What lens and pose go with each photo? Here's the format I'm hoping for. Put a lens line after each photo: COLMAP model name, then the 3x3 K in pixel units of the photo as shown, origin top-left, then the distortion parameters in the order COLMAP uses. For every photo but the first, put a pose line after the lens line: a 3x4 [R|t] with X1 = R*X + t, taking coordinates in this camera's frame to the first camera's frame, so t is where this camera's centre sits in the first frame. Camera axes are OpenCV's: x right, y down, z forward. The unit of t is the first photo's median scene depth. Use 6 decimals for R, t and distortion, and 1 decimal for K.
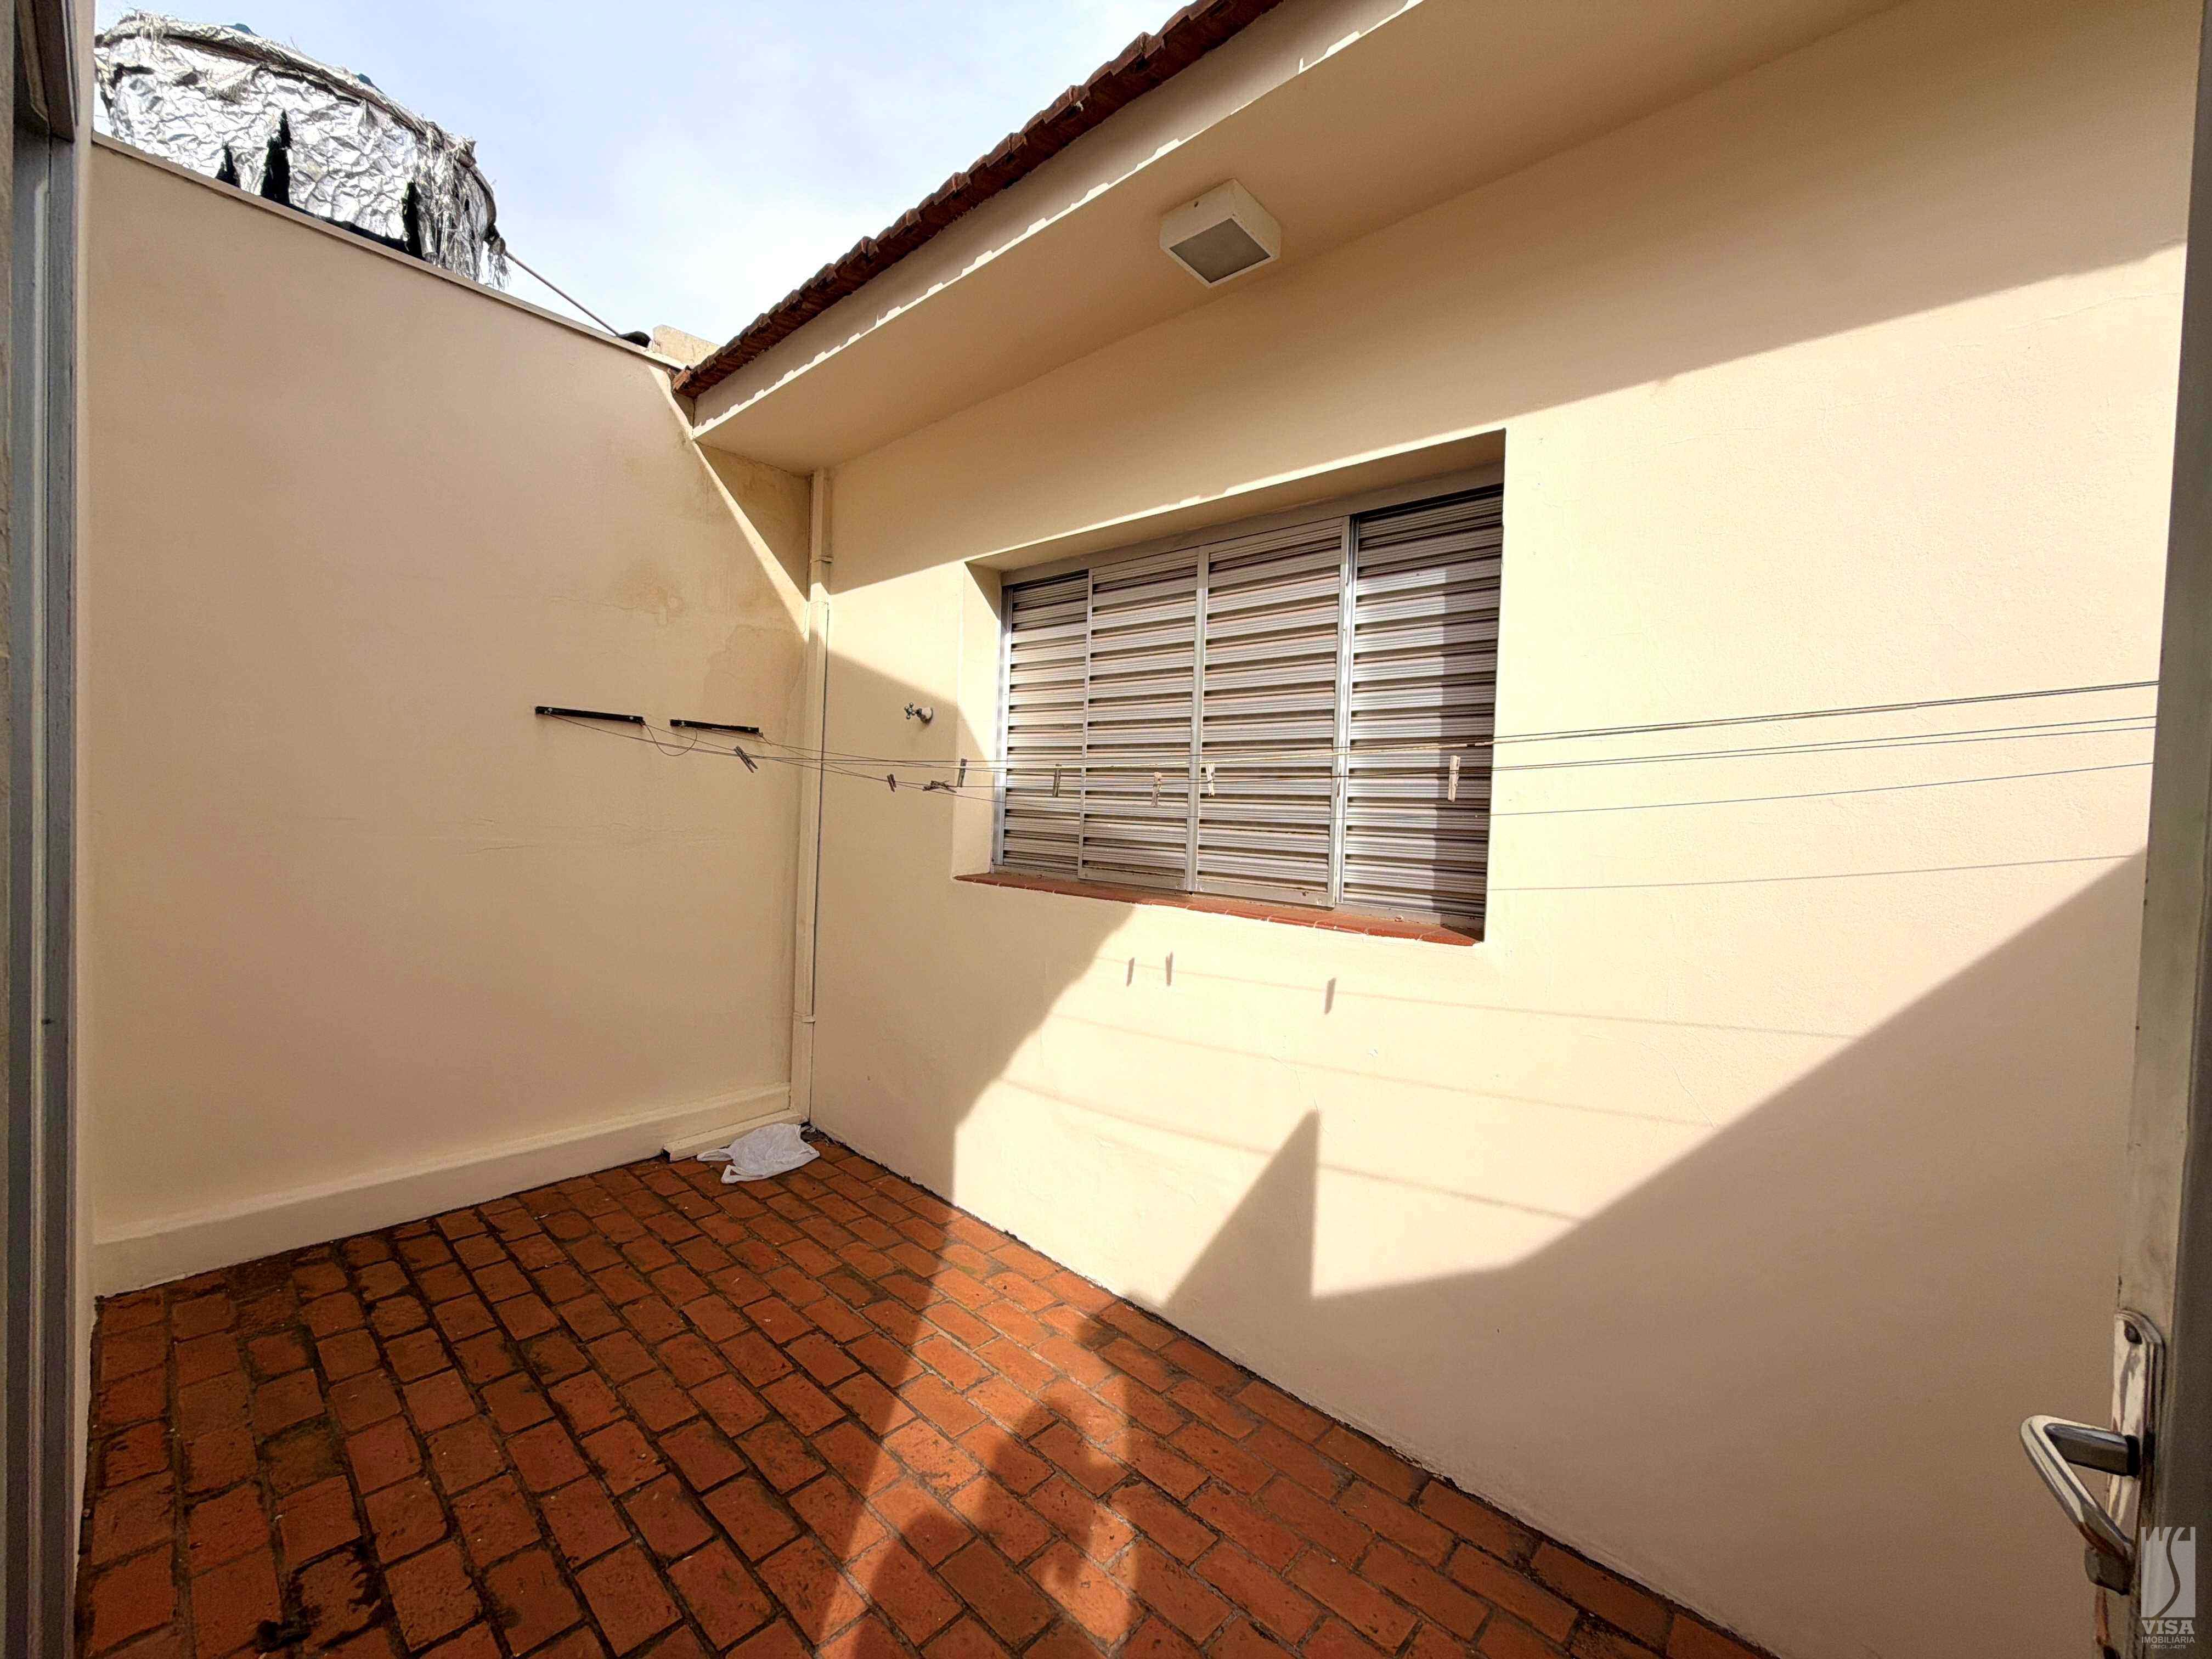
lens RADIAL K [[881.4, 0, 1104.6], [0, 881.4, 829.0], [0, 0, 1]] dist [0.000072, -0.000213]
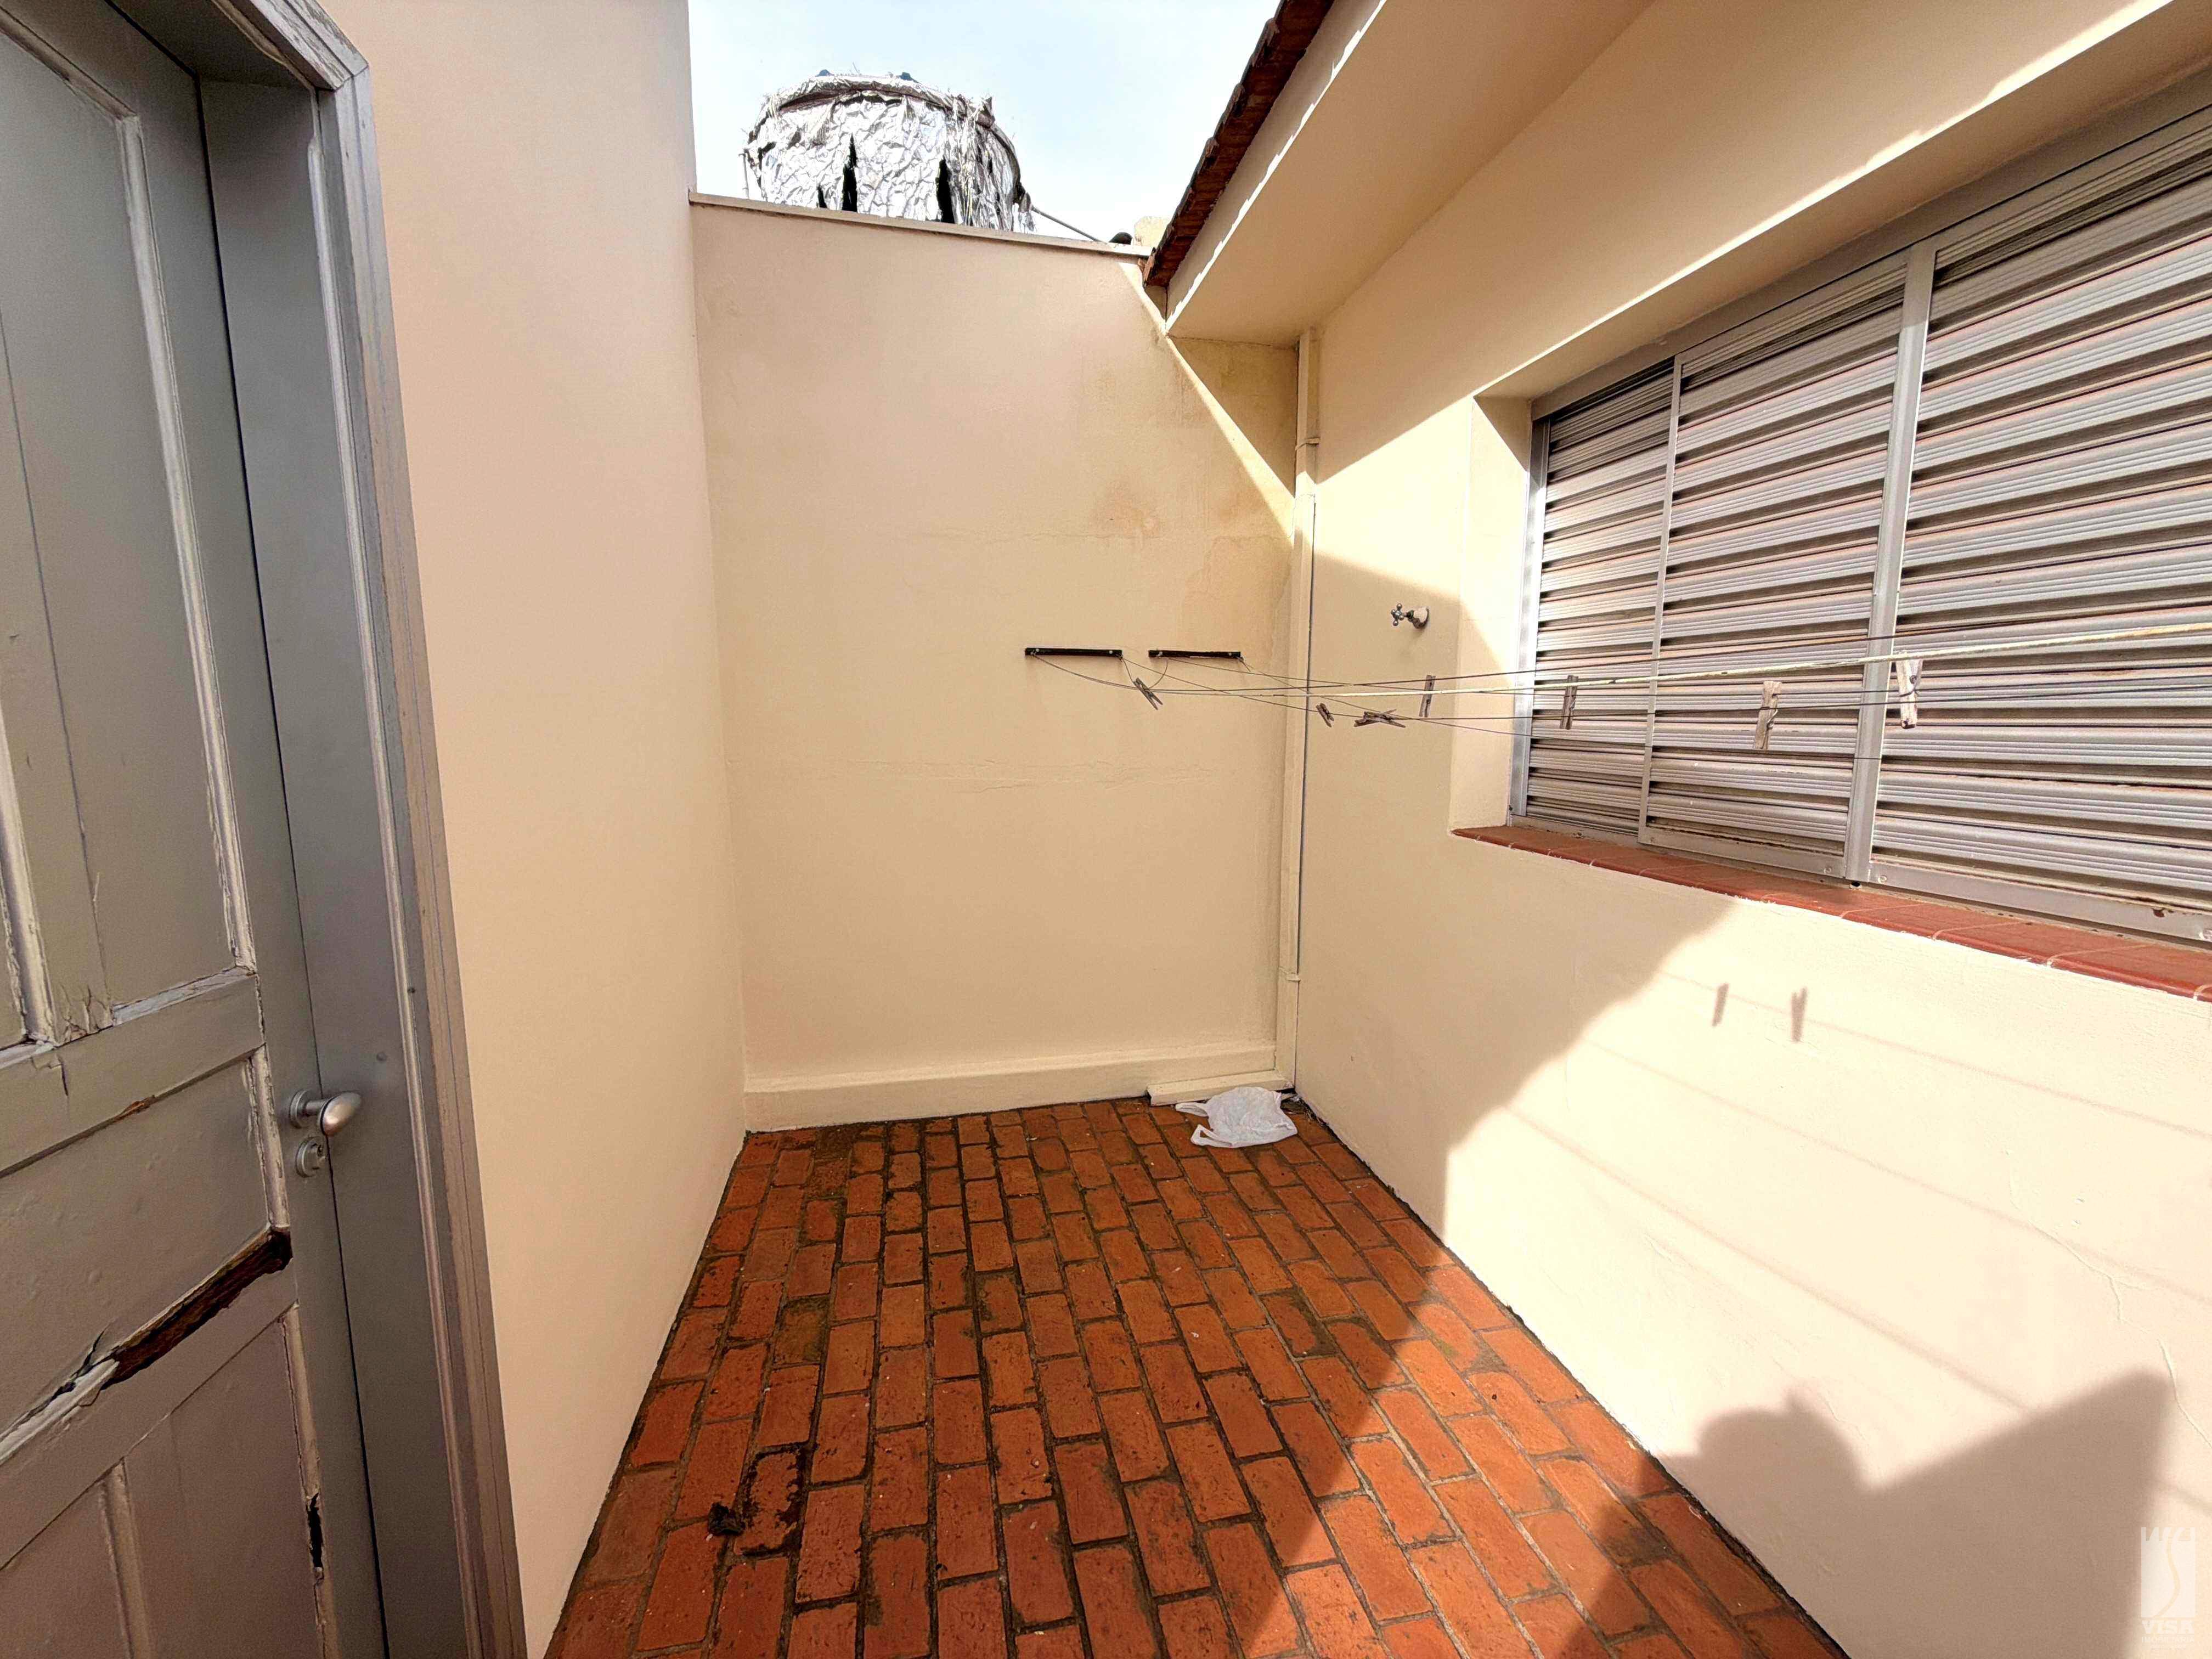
lens RADIAL K [[881.4, 0, 1103.8], [0, 881.4, 826.6], [0, 0, 1]] dist [0.000072, -0.000213]
pose [[0.811853, 0.036380, -0.582728, 0.032324], [0.015594, 0.996350, 0.083929, -0.019988], [0.583654, -0.077226, 0.808322, 0.241549]]
